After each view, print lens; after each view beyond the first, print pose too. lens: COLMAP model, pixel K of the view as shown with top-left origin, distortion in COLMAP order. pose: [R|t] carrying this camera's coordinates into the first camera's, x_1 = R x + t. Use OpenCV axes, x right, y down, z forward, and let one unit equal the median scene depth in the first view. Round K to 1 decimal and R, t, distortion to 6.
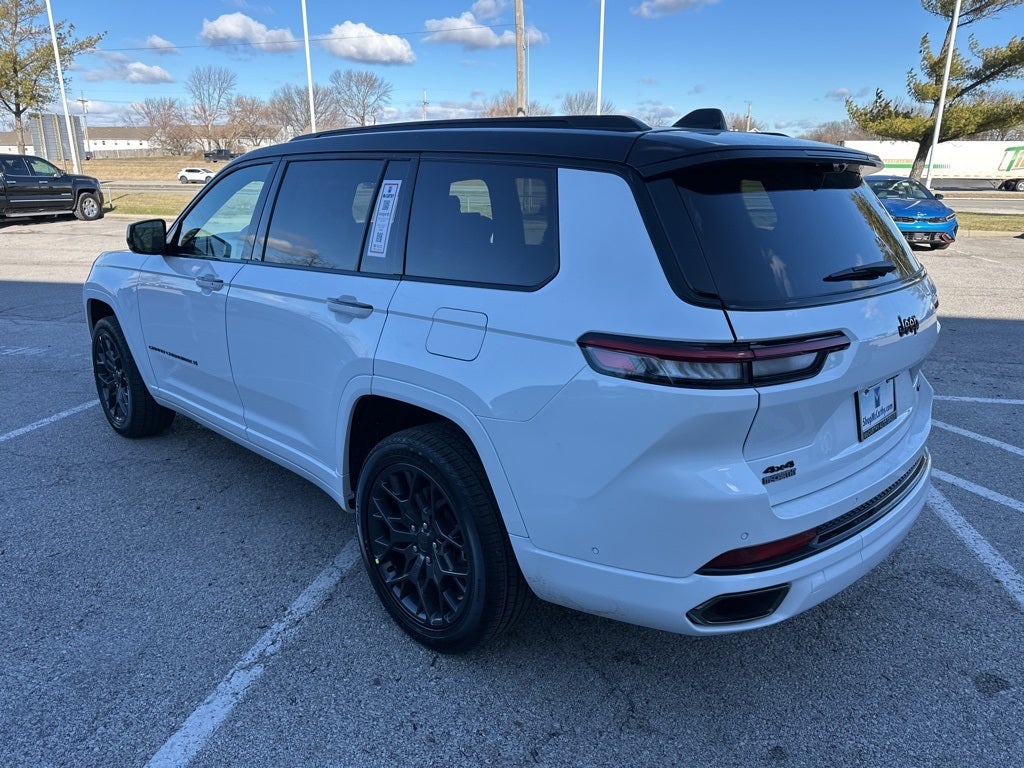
lens RADIAL K [[720.2, 0, 510.3], [0, 720.2, 387.5], [0, 0, 1]] dist [0.020467, -0.019552]
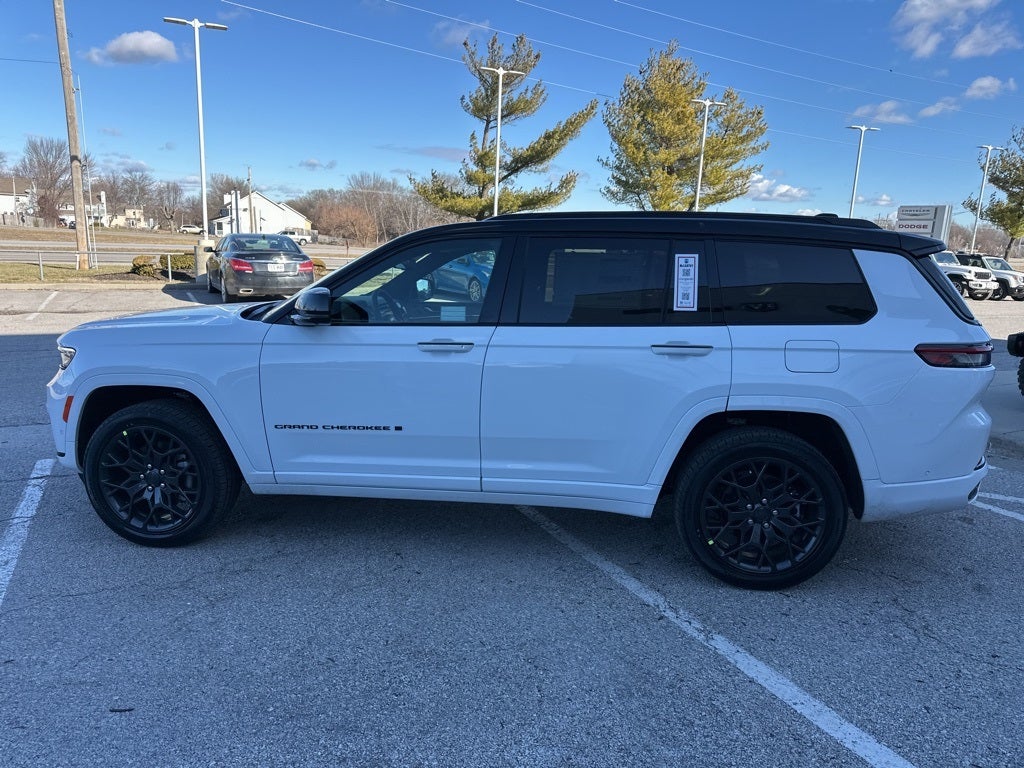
lens RADIAL K [[710.2, 0, 512.2], [0, 710.2, 395.8], [0, 0, 1]] dist [0.071584, -0.089353]
pose [[0.789151, -0.111080, 0.604072, -1.247938], [0.151052, 0.988403, -0.015579, -0.055127], [-0.595336, 0.103540, 0.796778, 0.162217]]
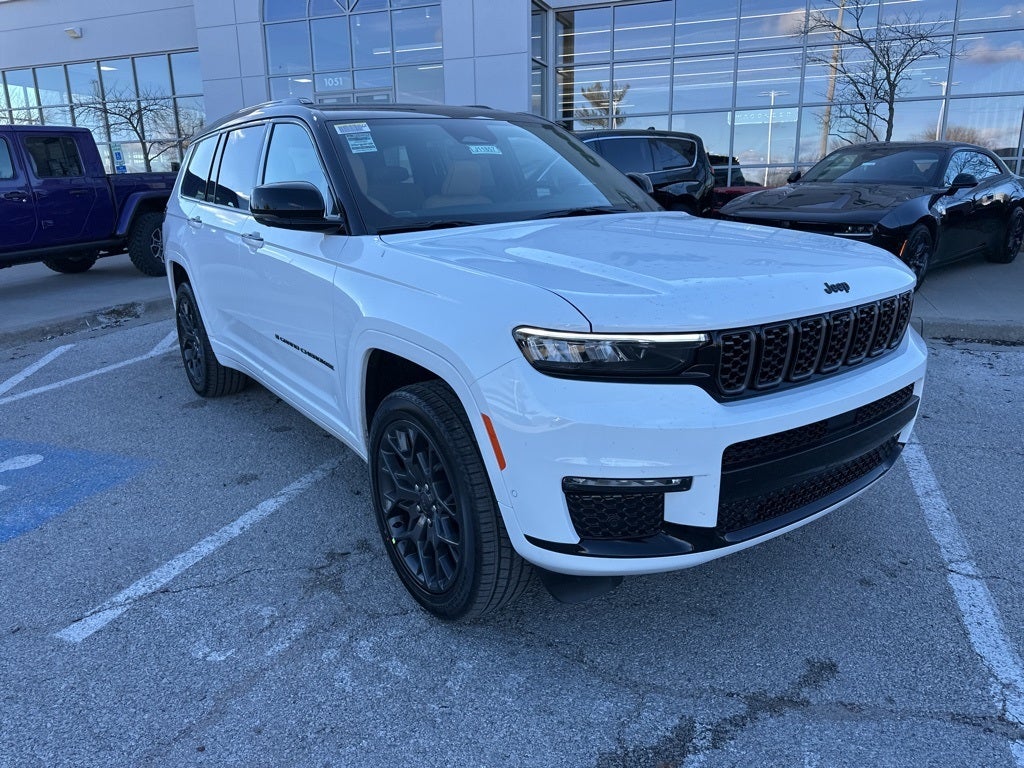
lens RADIAL K [[720.2, 0, 510.3], [0, 720.2, 387.5], [0, 0, 1]] dist [0.020467, -0.019552]
pose [[-0.985955, -0.034996, 0.163303, -0.706384], [0.058623, 0.843063, 0.534610, -0.760840], [-0.156384, 0.536675, -0.829171, 2.914551]]
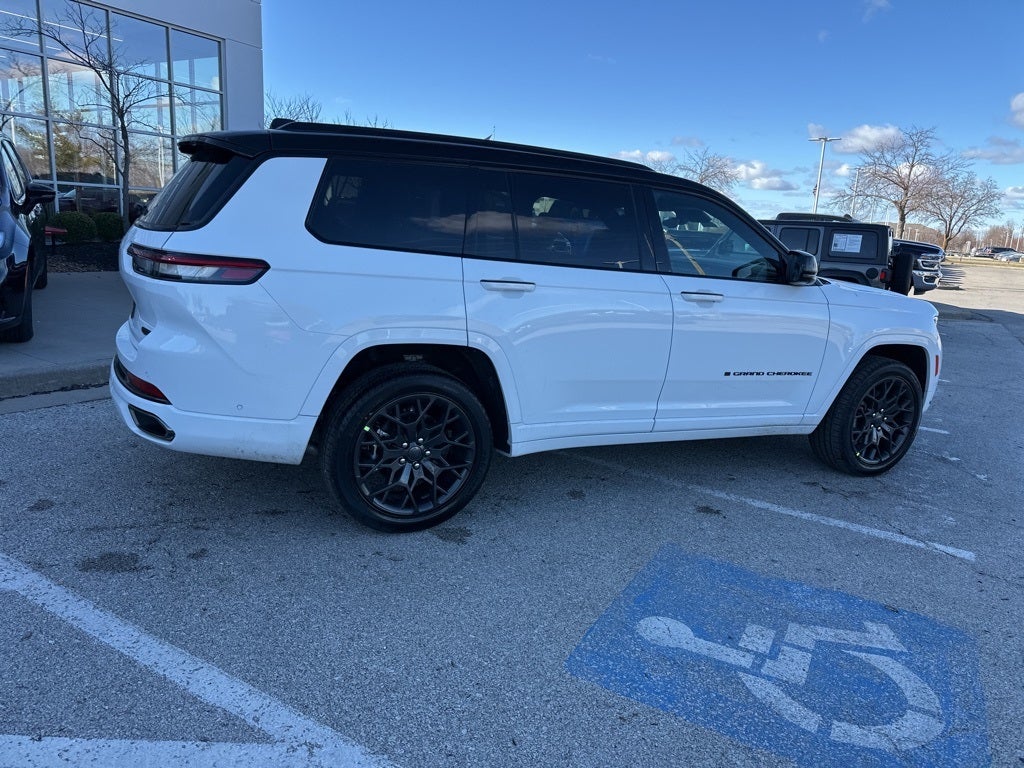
lens RADIAL K [[713.4, 0, 511.1], [0, 713.4, 385.3], [0, 0, 1]] dist [0.057109, -0.063924]
pose [[-0.327634, 0.183011, -0.926910, 1.462854], [-0.333989, 0.895283, 0.294822, -0.453179], [0.883803, 0.406172, -0.232201, 1.836753]]
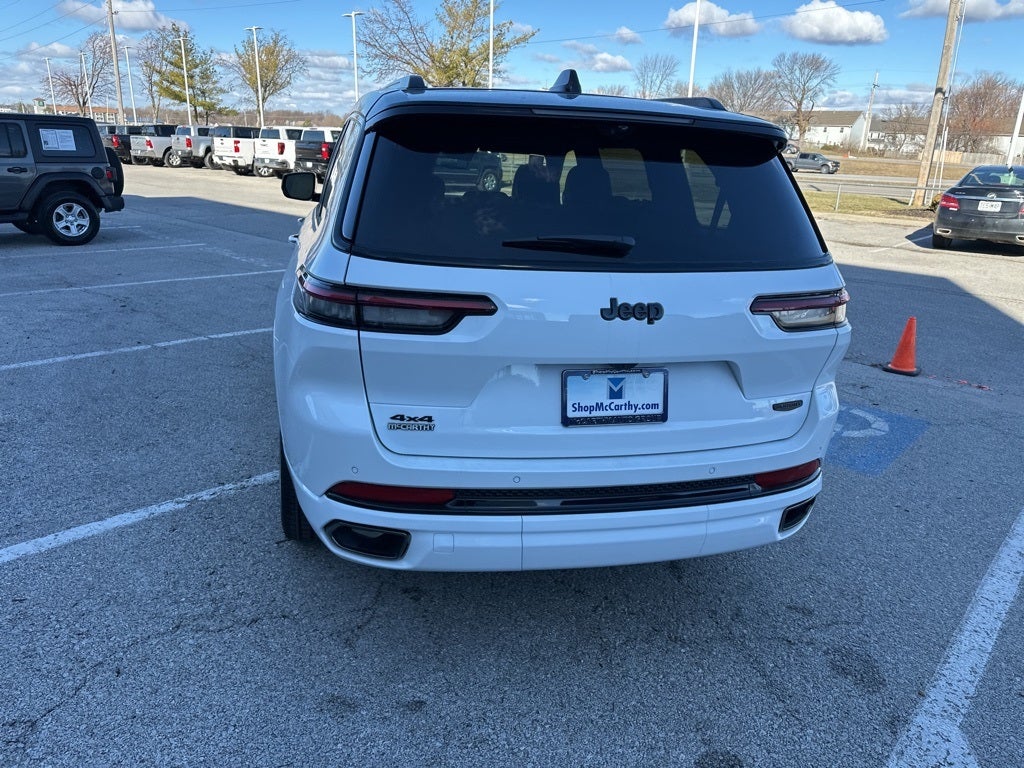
lens RADIAL K [[718.5, 0, 508.8], [0, 718.5, 383.0], [0, 0, 1]] dist [0.040262, -0.044024]
pose [[0.847580, 0.191488, -0.494914, 0.715095], [-0.185817, 0.980676, 0.061209, -0.019509], [0.497071, 0.040084, 0.866783, 0.132691]]
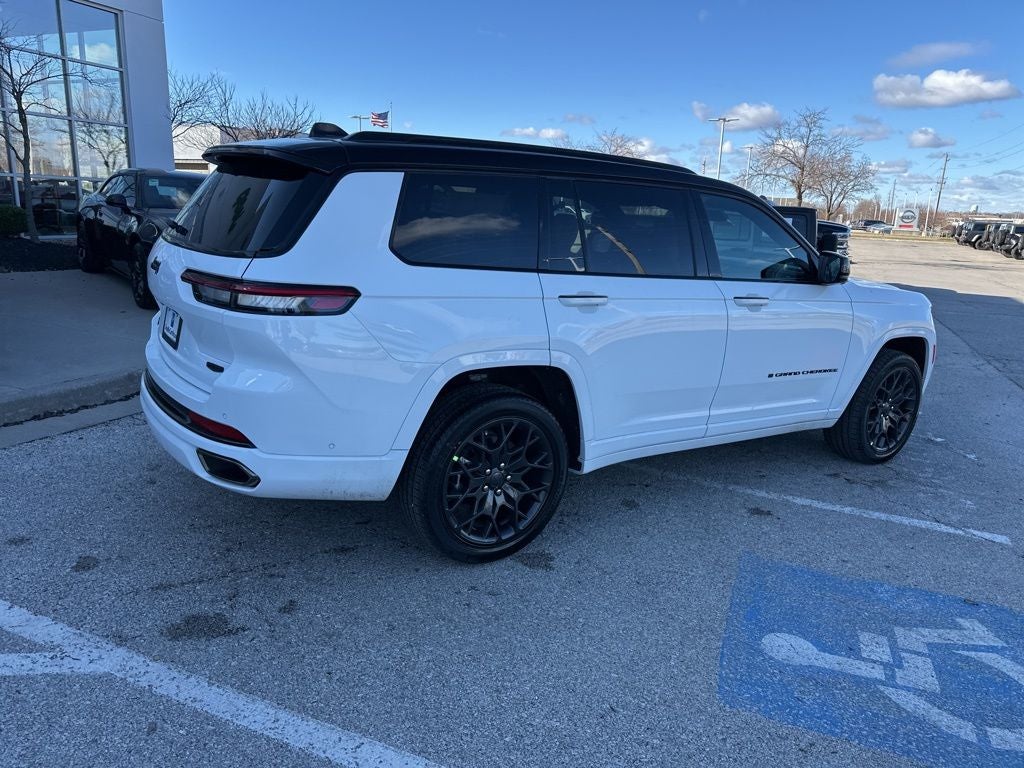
lens RADIAL K [[713.4, 0, 511.1], [0, 713.4, 385.3], [0, 0, 1]] dist [0.057109, -0.063924]
pose [[-0.193406, 0.221688, -0.955745, 1.485689], [-0.333301, 0.901359, 0.276520, -0.402666], [0.922770, 0.372031, -0.100440, 1.529374]]
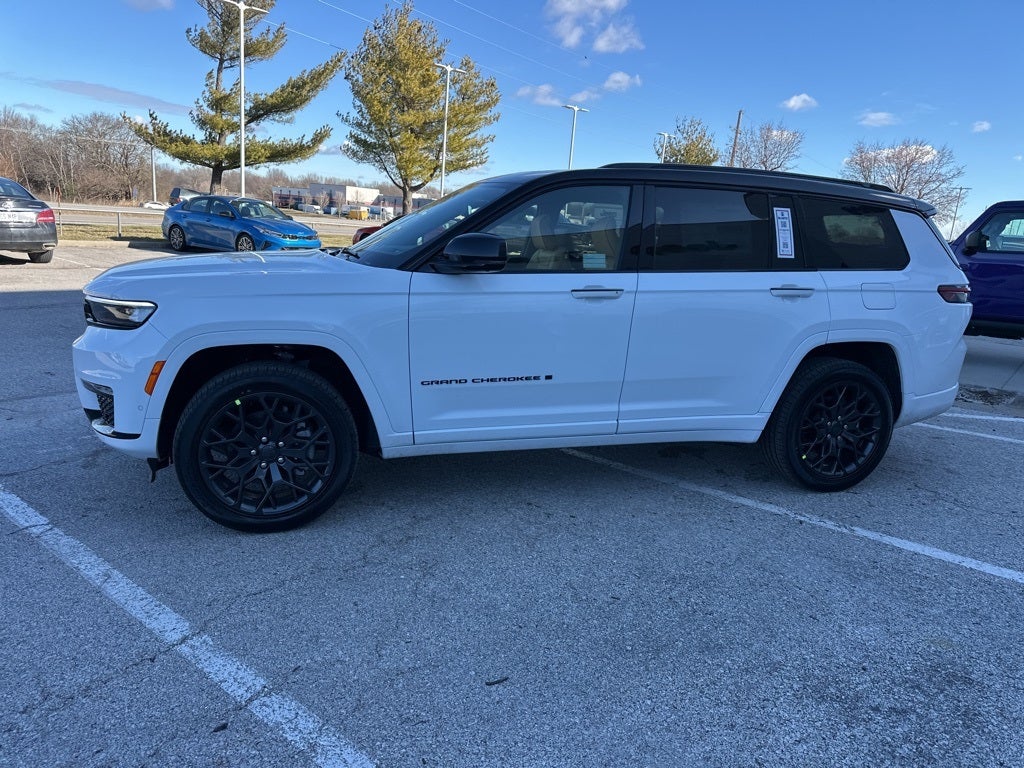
lens RADIAL K [[710.2, 0, 512.2], [0, 710.2, 395.8], [0, 0, 1]] dist [0.071584, -0.089353]
pose [[0.473718, -0.183741, 0.861296, -1.809136], [0.192711, 0.975919, 0.102202, -0.164635], [-0.859333, 0.117566, 0.497719, 0.779975]]
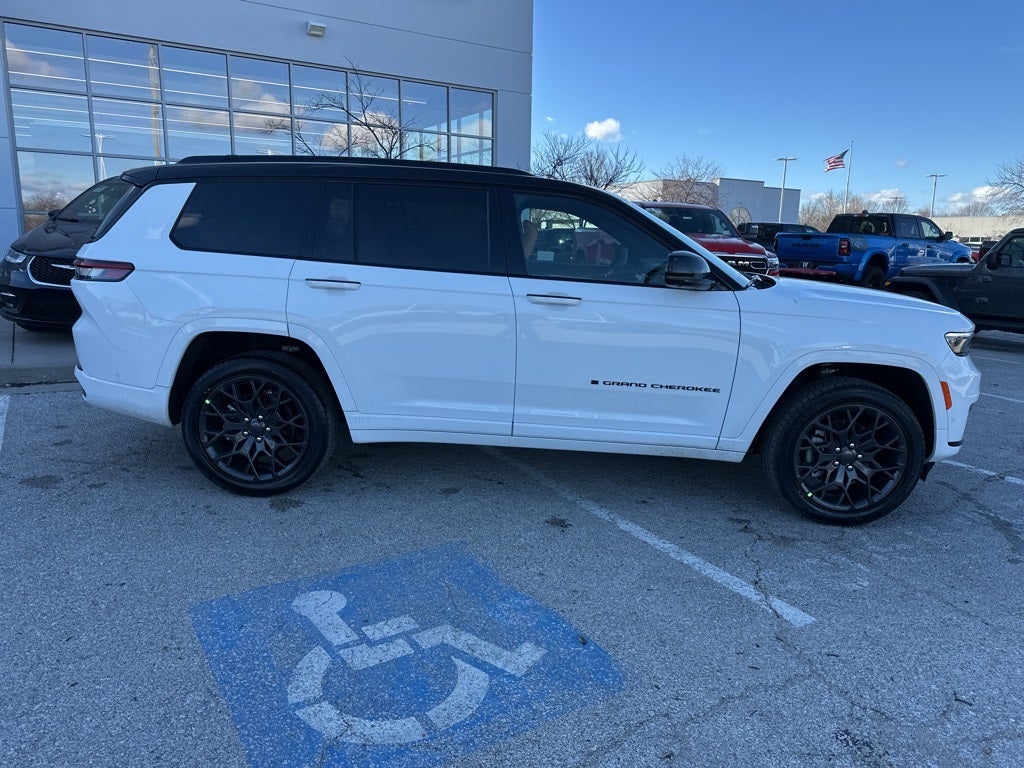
lens RADIAL K [[713.4, 0, 511.1], [0, 713.4, 385.3], [0, 0, 1]] dist [0.057109, -0.063924]
pose [[-0.725786, 0.114257, -0.678365, 0.991858], [-0.229990, 0.889065, 0.395812, -0.698658], [0.648335, 0.443293, -0.618993, 2.649755]]
